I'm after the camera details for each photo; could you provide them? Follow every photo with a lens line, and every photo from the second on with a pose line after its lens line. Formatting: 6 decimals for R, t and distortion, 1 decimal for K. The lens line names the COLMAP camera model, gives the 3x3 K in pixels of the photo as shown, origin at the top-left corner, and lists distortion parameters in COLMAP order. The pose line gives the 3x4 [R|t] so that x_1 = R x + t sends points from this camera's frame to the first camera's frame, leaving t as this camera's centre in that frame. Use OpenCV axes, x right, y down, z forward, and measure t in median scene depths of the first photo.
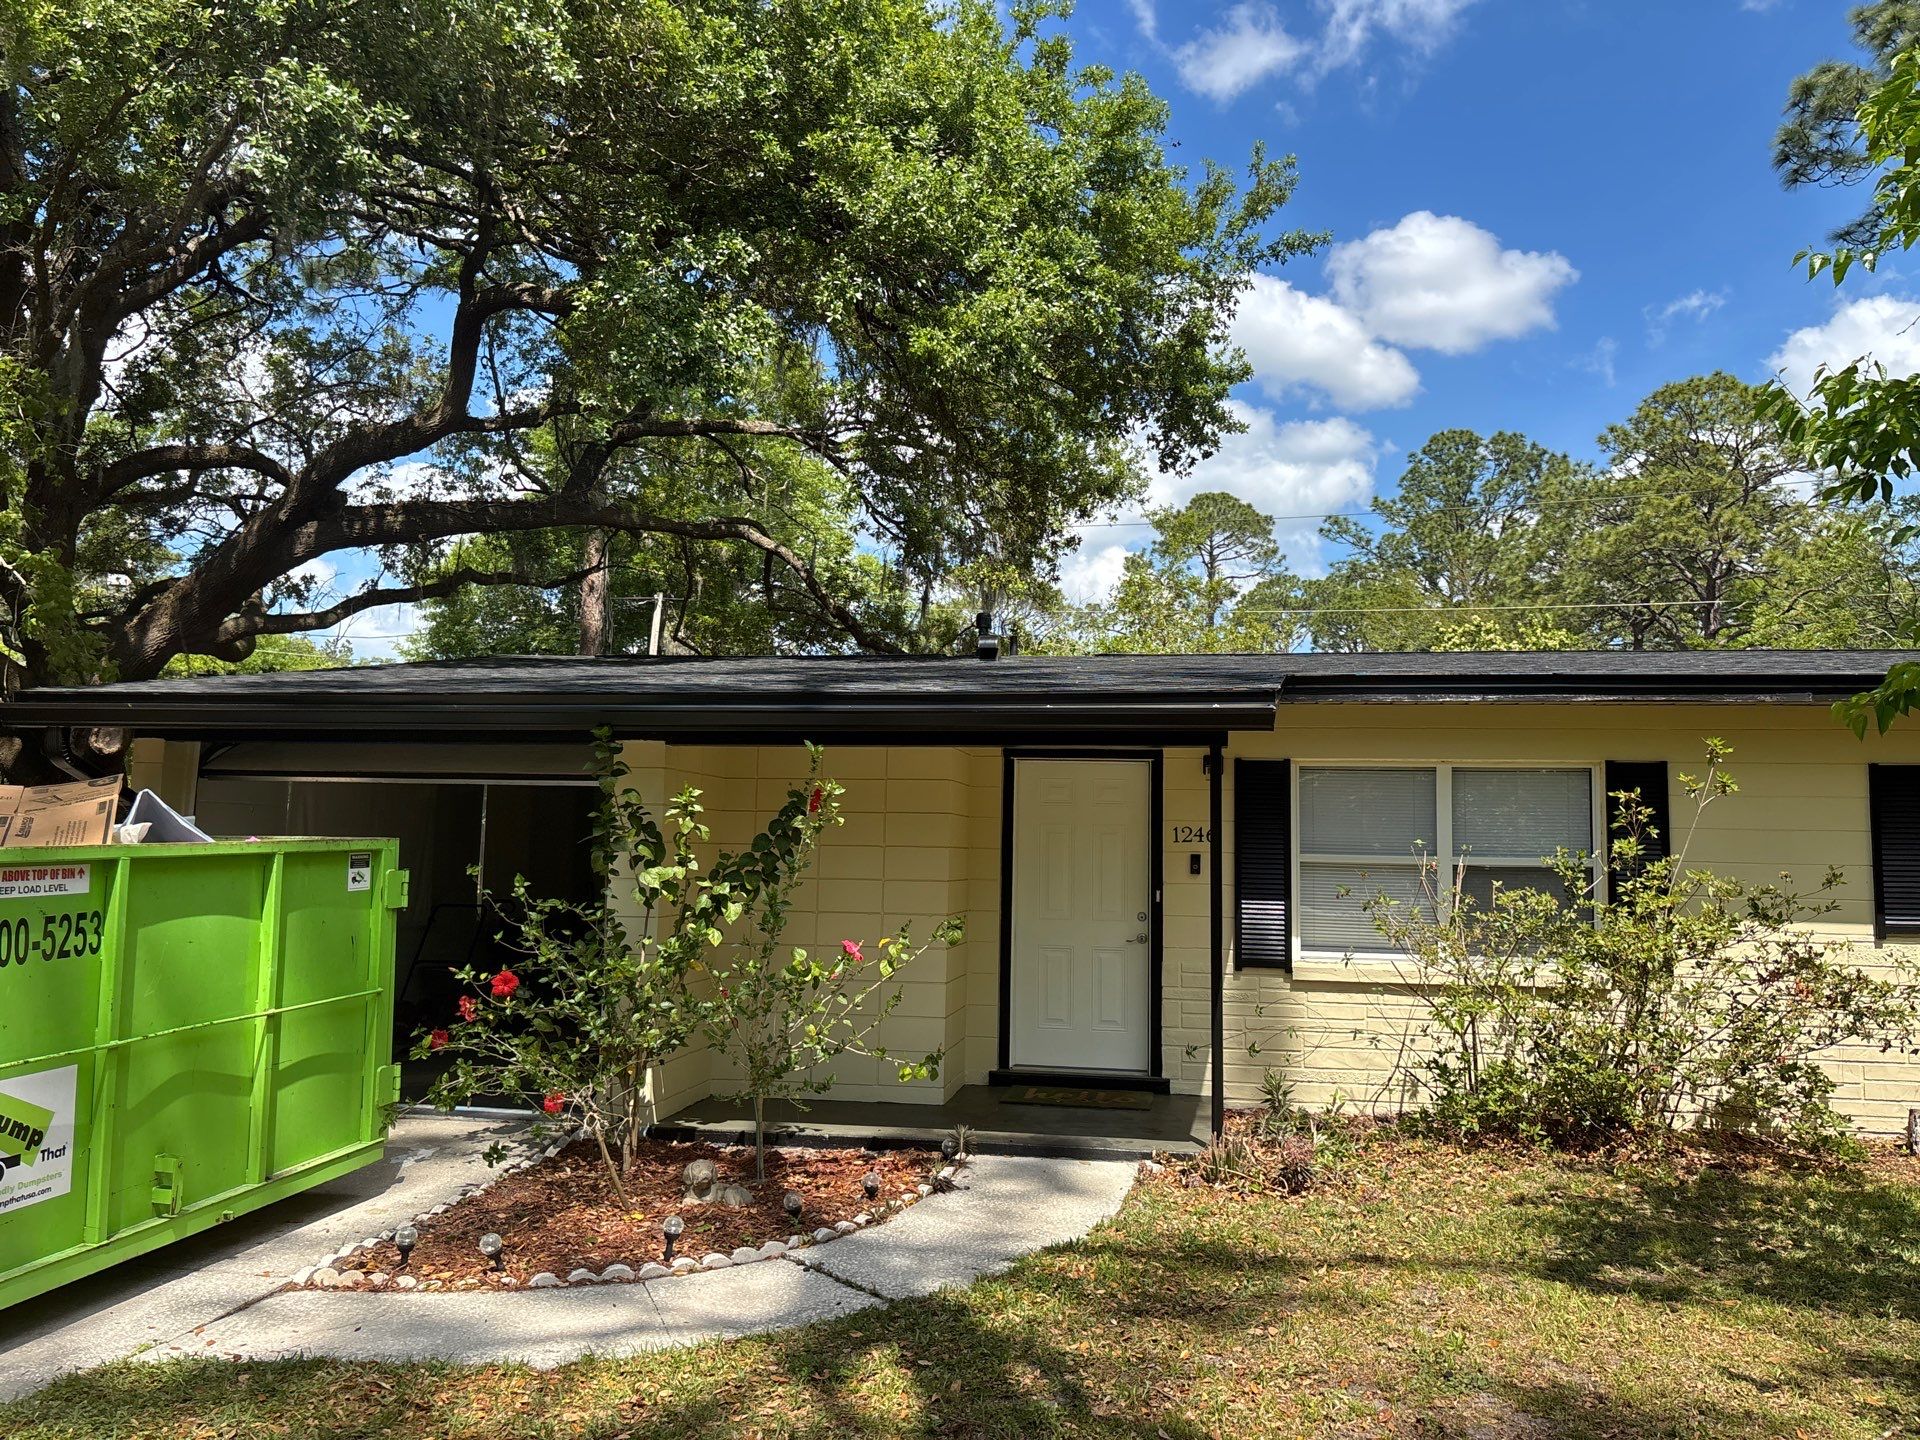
lens RADIAL K [[1393.8, 0, 970.2], [0, 1393.8, 732.1], [0, 0, 1]] dist [0.044013, -0.041973]
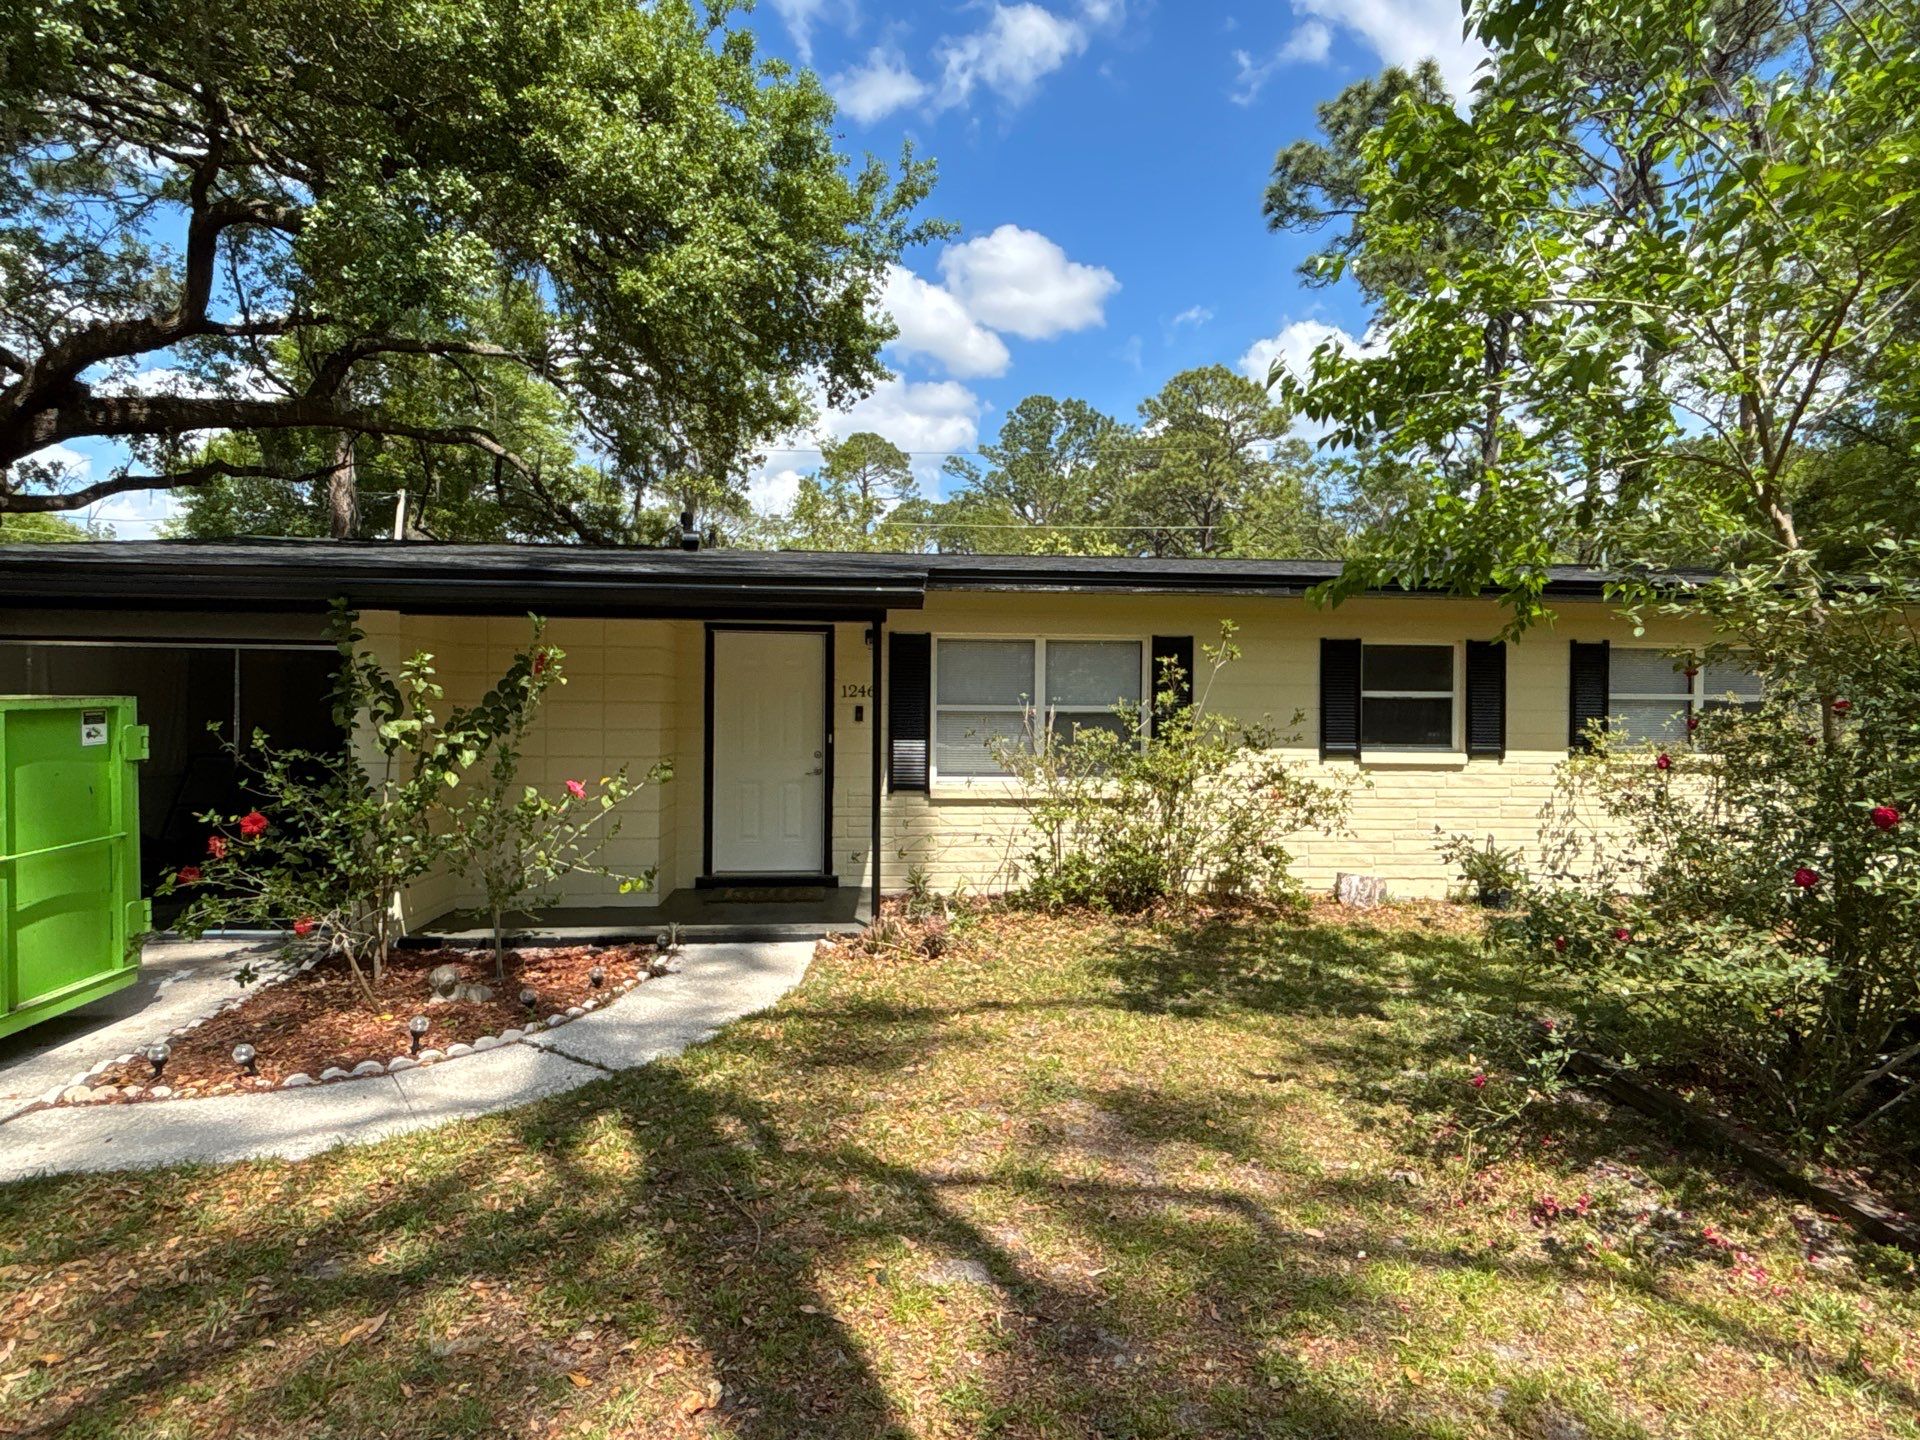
lens RADIAL K [[1383.4, 0, 1052.1], [0, 1383.4, 732.1], [0, 0, 1]] dist [0.027154, -0.053999]
pose [[0.964901, -0.013503, 0.262268, -0.002421], [-0.014307, 0.994491, 0.103840, -0.023826], [-0.262225, -0.103947, 0.959392, -0.277840]]
